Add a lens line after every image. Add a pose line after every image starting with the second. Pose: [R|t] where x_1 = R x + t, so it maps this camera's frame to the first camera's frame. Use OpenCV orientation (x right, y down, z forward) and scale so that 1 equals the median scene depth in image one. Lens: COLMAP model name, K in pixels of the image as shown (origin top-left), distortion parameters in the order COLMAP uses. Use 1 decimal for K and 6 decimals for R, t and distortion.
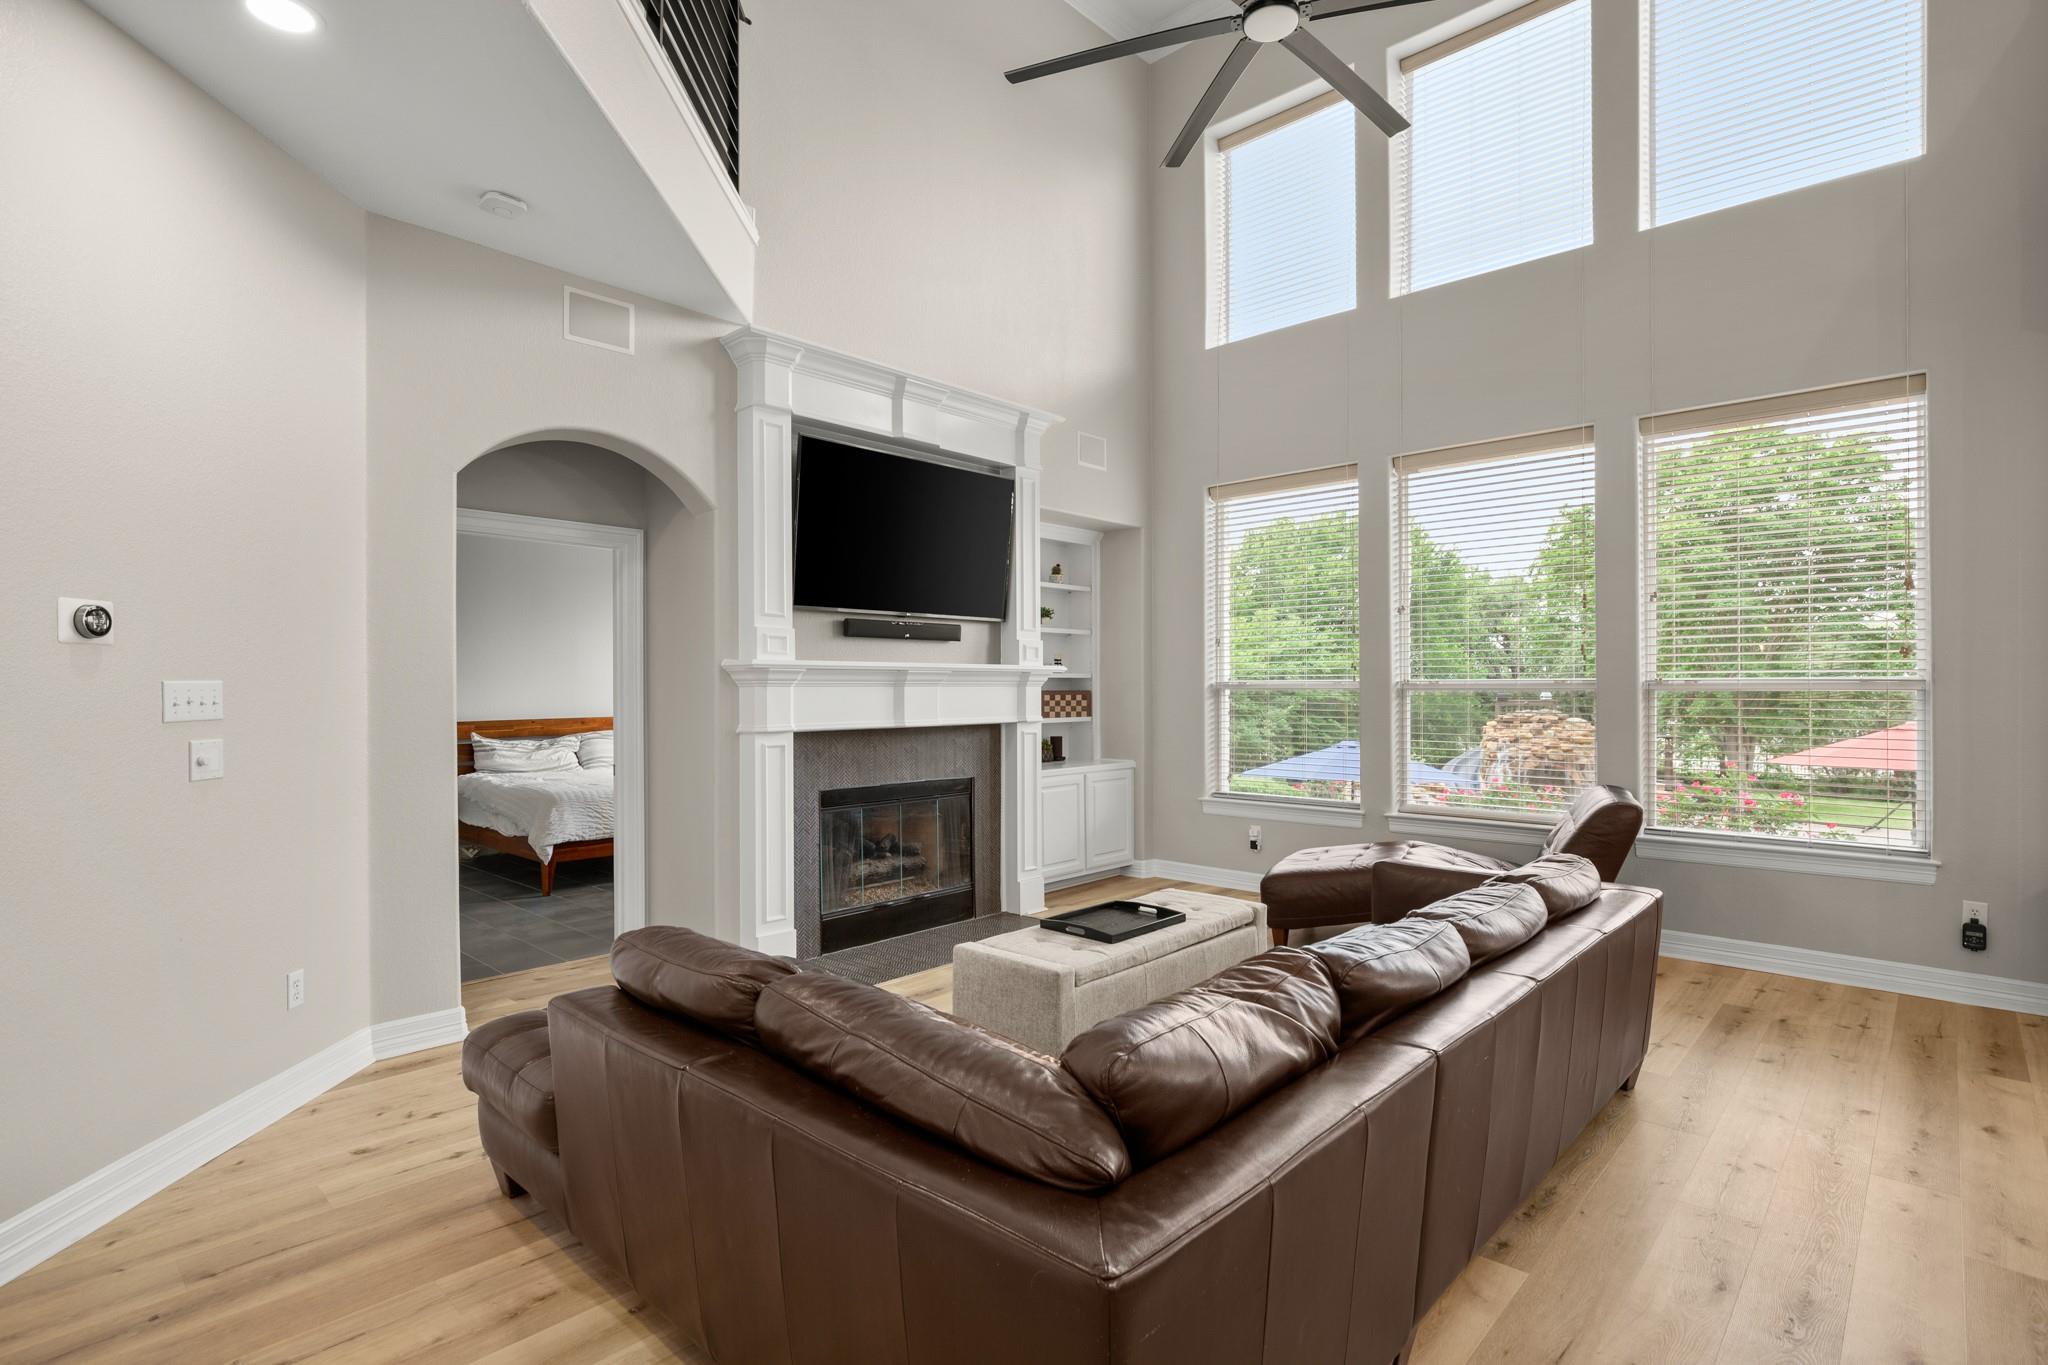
lens RADIAL K [[1003.6, 0, 1023.3], [0, 1003.6, 680.4], [0, 0, 1]] dist [-0.004901, 0.000497]
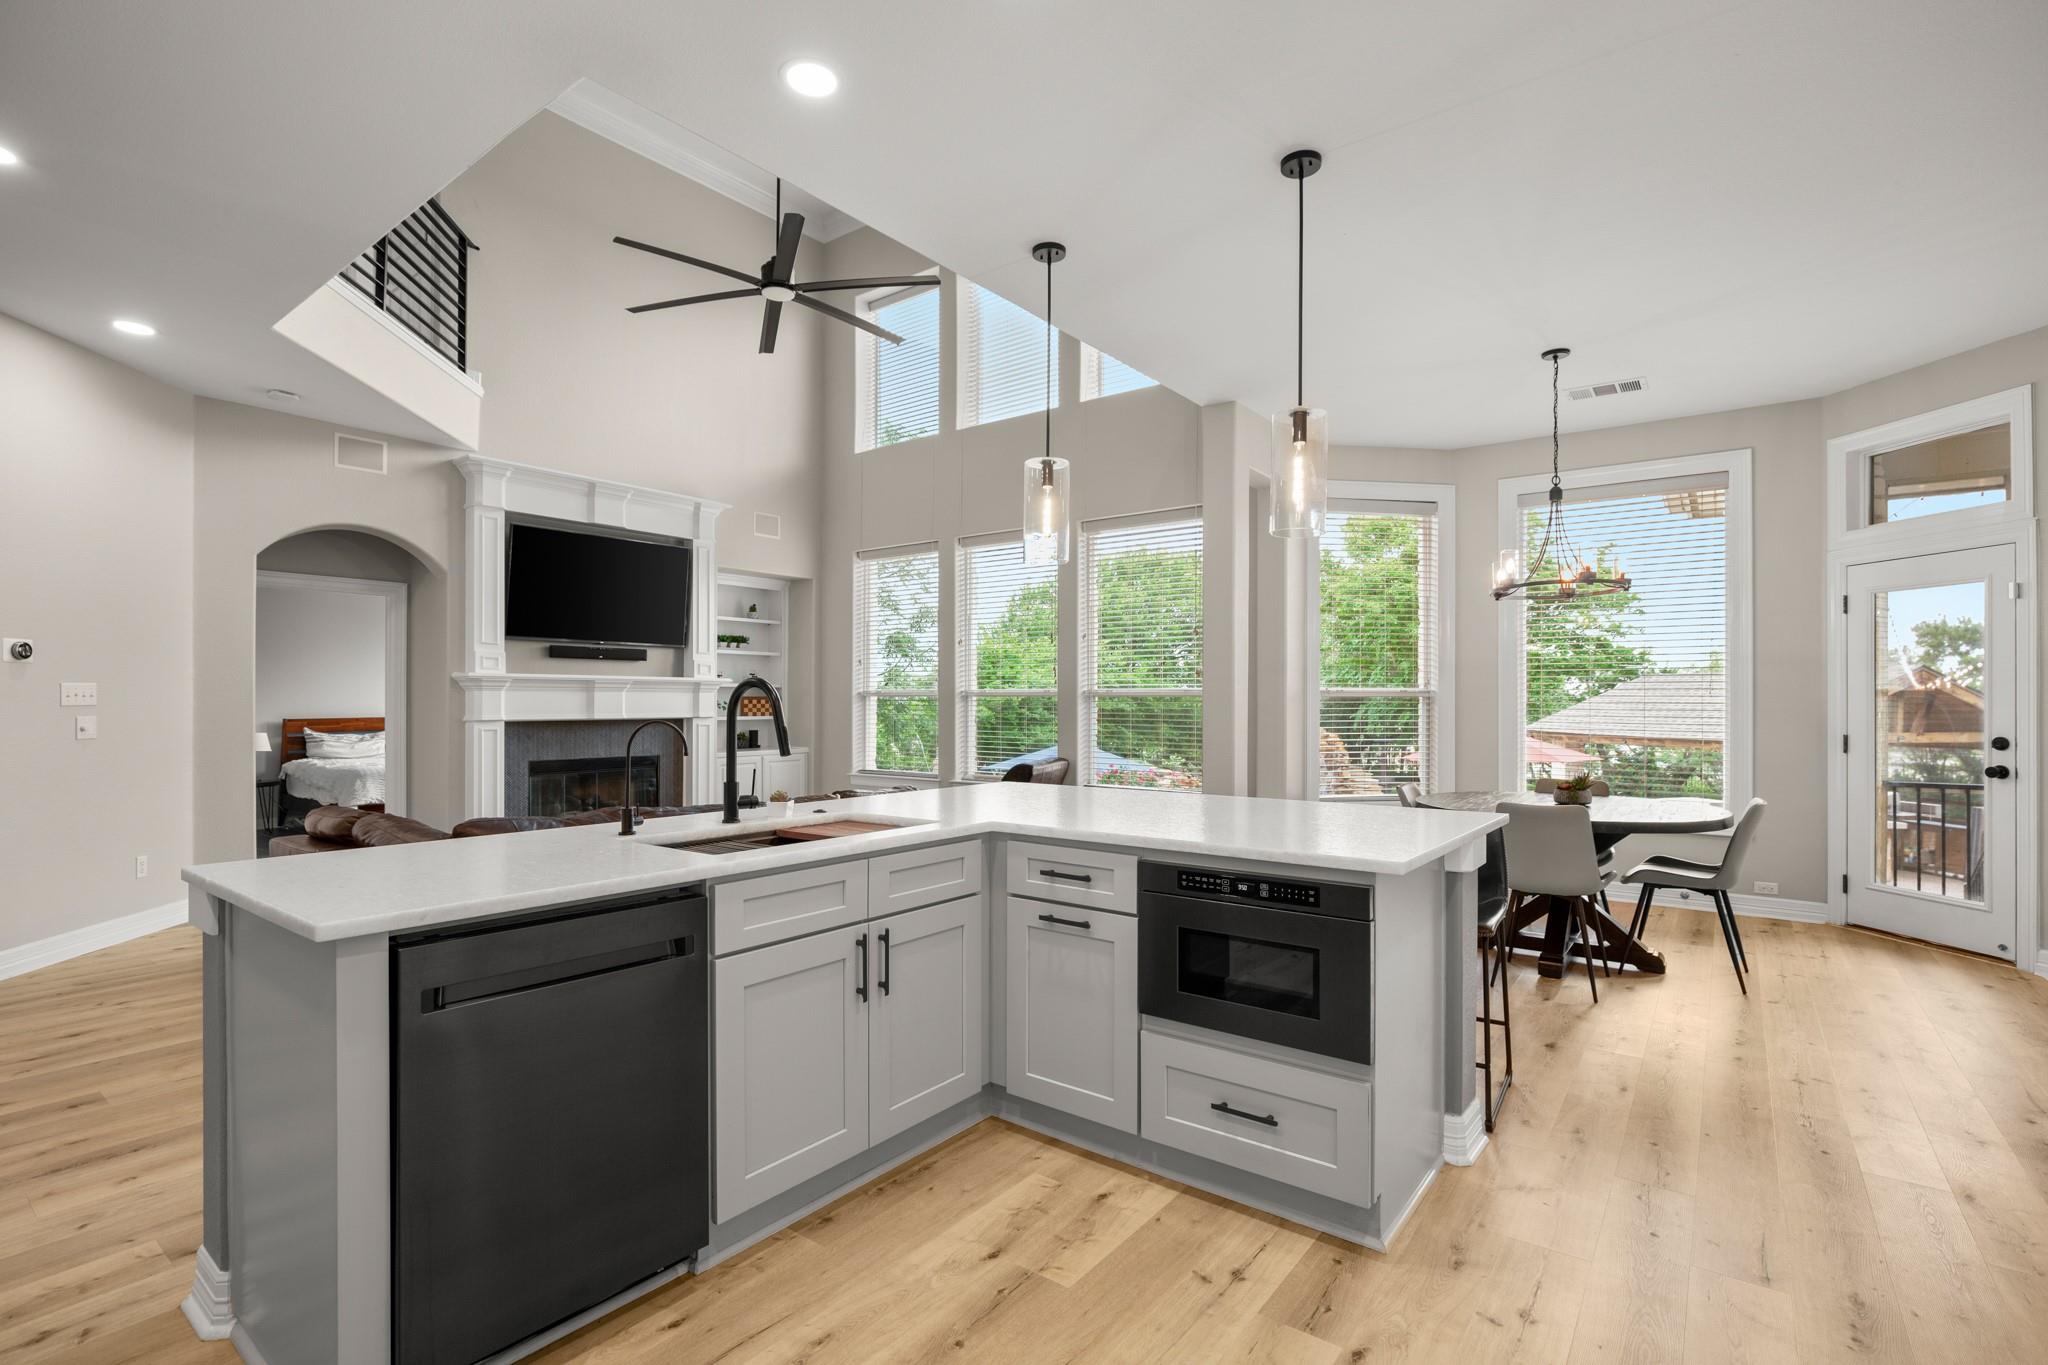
lens RADIAL K [[985.9, 0, 1034.9], [0, 985.9, 692.5], [0, 0, 1]] dist [-0.001711, 0.001179]
pose [[0.996183, 0.005023, 0.087144, 0.396252], [-0.004865, 0.999986, -0.002022, 0.006965], [-0.087153, 0.001591, 0.996194, -0.497485]]
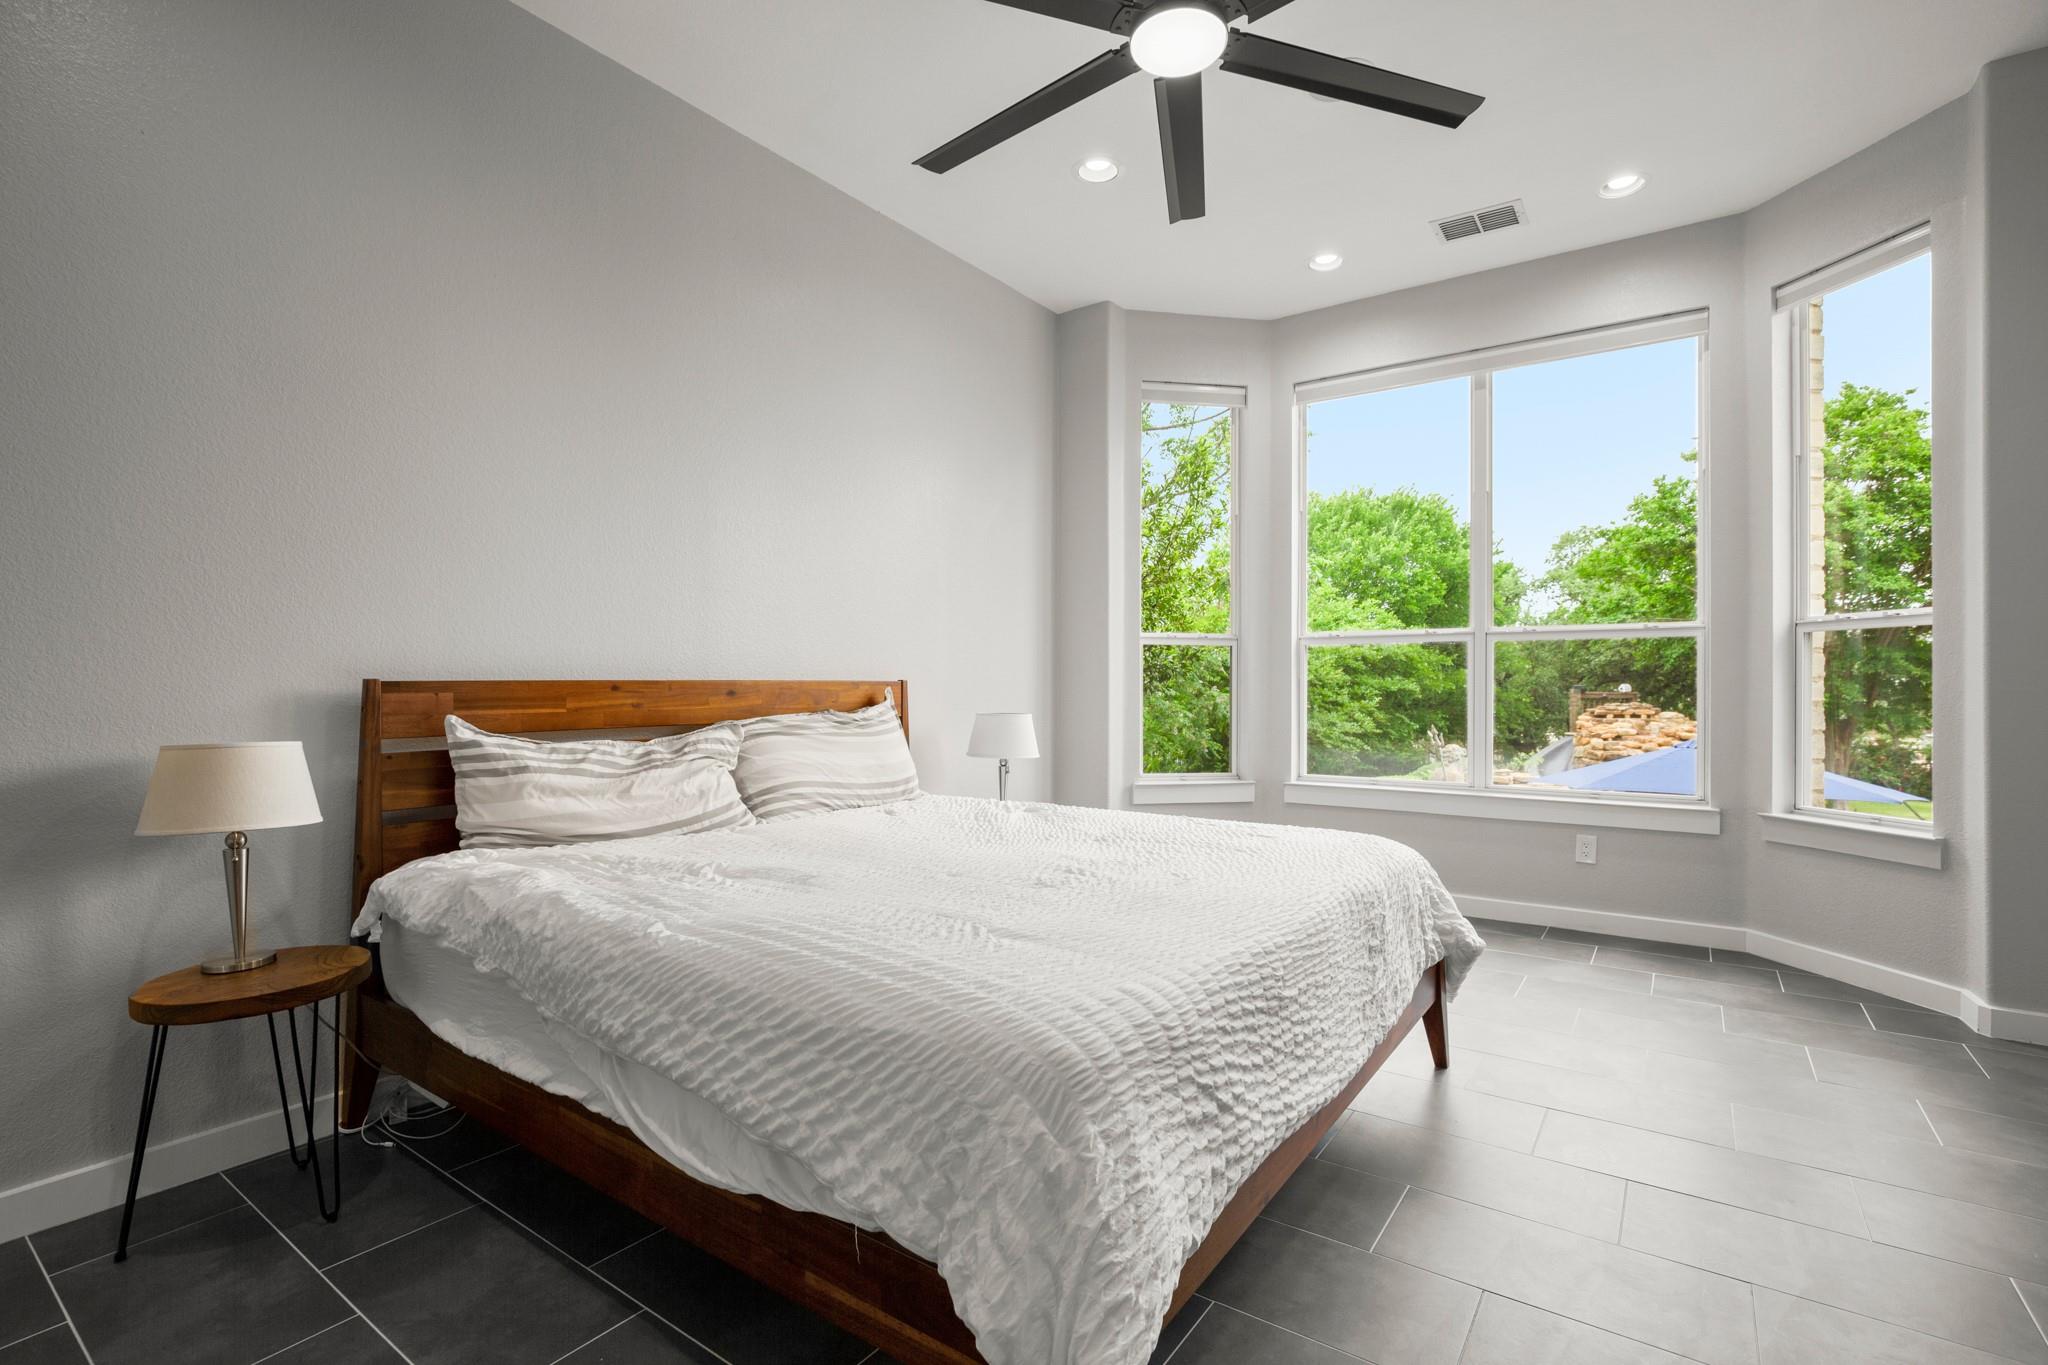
lens RADIAL K [[985.9, 0, 1015.0], [0, 985.9, 683.6], [0, 0, 1]] dist [-0.001711, 0.001179]
pose [[0.995338, 0.004642, 0.096333, -0.575626], [-0.005176, 0.999973, 0.005294, 0.056092], [-0.096305, -0.005768, 0.995335, 0.962469]]
